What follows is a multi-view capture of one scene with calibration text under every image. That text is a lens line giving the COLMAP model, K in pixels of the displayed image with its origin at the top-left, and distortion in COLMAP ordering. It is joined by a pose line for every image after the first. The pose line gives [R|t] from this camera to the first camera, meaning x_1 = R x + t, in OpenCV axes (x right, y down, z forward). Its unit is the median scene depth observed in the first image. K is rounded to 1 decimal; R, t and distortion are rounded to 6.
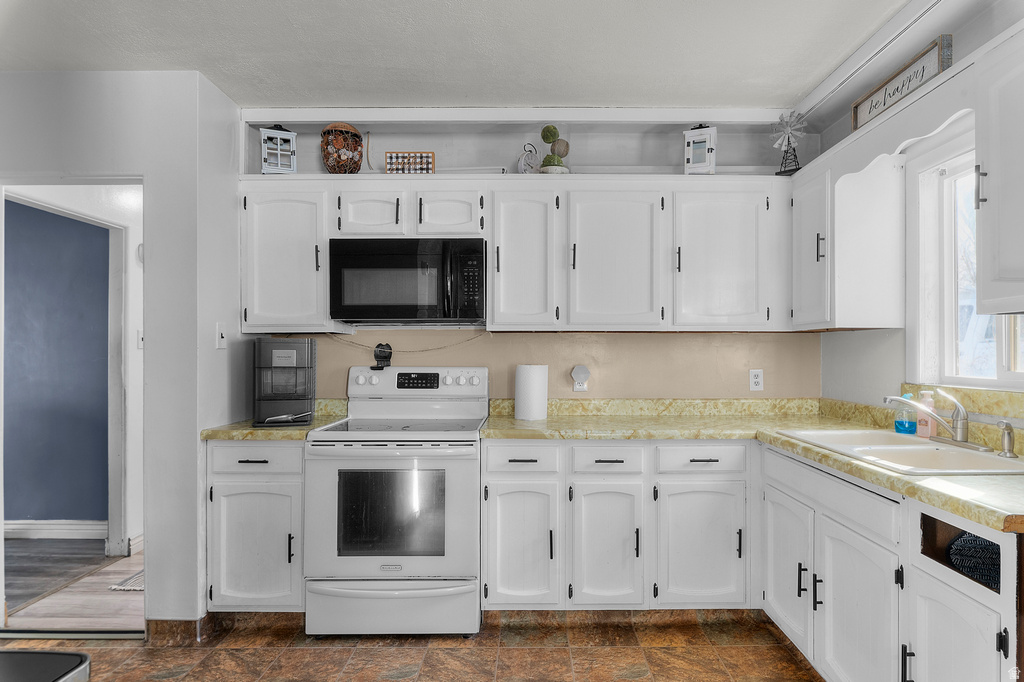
lens RADIAL K [[529.8, 0, 515.2], [0, 529.8, 349.6], [0, 0, 1]] dist [0.000805, 0.000184]
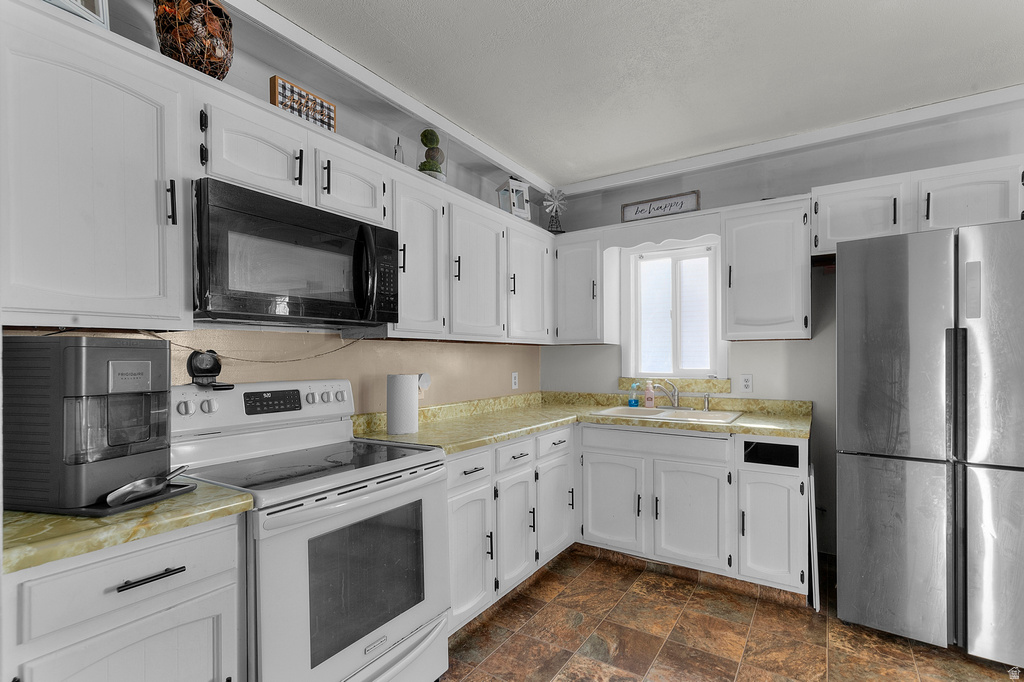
lens RADIAL K [[485.6, 0, 512.5], [0, 485.6, 357.4], [0, 0, 1]] dist [0.002204, 0.000194]
pose [[0.530947, -0.002424, 0.847401, -0.627414], [0.001145, 0.999997, 0.002143, -0.003383], [-0.847404, -0.000168, 0.530948, 0.400954]]
